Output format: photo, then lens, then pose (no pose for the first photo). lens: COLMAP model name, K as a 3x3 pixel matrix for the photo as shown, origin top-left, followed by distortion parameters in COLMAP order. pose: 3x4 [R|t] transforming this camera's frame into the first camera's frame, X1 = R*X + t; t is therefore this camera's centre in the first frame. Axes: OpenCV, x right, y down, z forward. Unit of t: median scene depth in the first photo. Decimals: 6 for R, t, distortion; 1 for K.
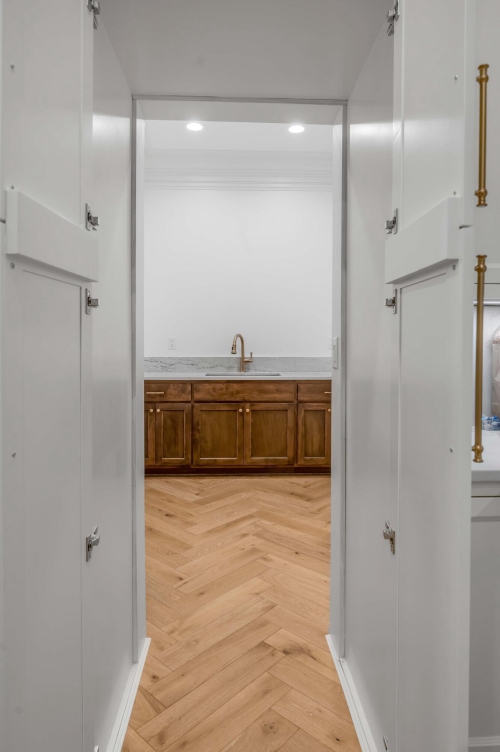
lens RADIAL K [[499.3, 0, 251.9], [0, 499.3, 354.8], [0, 0, 1]] dist [-0.002822, -0.000288]
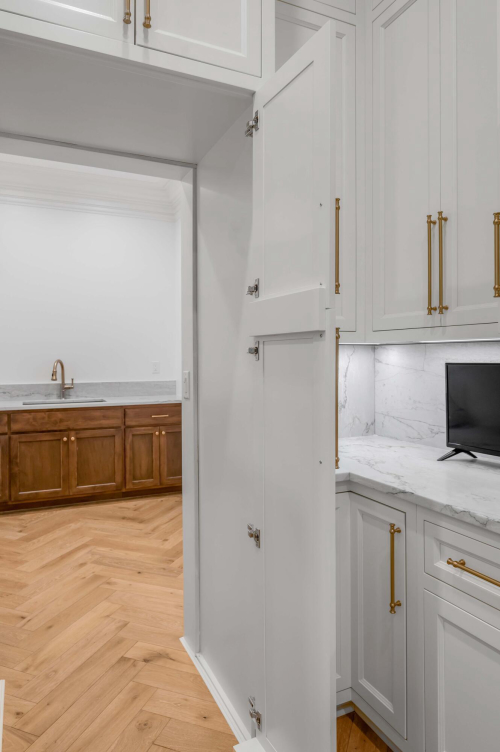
lens RADIAL K [[517.0, 0, 250.0], [0, 517.0, 376.0], [0, 0, 1]] dist [-0.001250, -0.001569]
pose [[0.925658, -0.020974, 0.377780, -0.095701], [0.017919, 0.999772, 0.011600, -0.023570], [-0.377937, -0.003968, 0.925823, -0.089559]]
